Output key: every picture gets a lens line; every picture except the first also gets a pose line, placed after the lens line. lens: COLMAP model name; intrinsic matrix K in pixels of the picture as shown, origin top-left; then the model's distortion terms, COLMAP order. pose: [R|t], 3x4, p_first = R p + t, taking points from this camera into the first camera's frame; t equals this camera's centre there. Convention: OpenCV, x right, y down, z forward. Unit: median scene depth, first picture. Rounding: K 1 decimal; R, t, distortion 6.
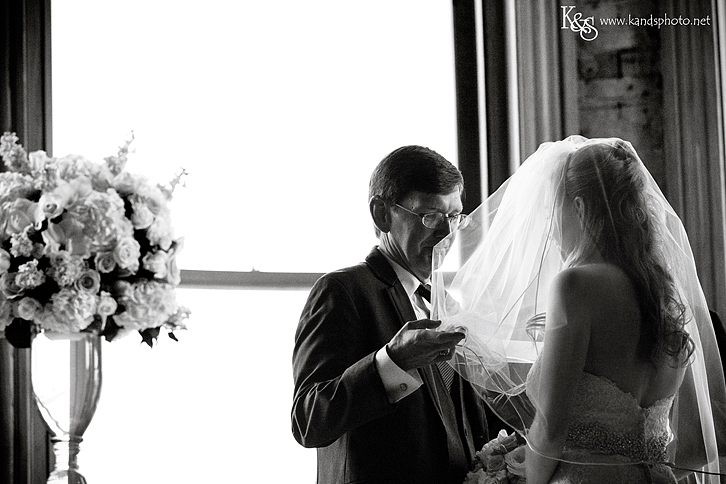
lens RADIAL K [[4355.8, 0, 365.0], [0, 4355.8, 242.5], [0, 0, 1]] dist [-2.626287, 0.000000]
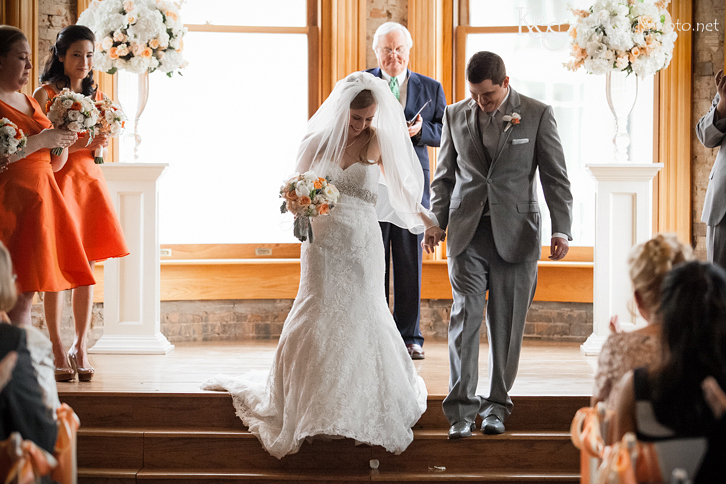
lens RADIAL K [[4355.8, 0, 361.1], [0, 4355.8, 246.3], [0, 0, 1]] dist [-2.626287, 0.000000]
pose [[0.997378, 0.058963, 0.041970, -0.040389], [-0.062554, 0.993962, 0.090146, -0.100394], [-0.036401, -0.092535, 0.995044, -1.265030]]
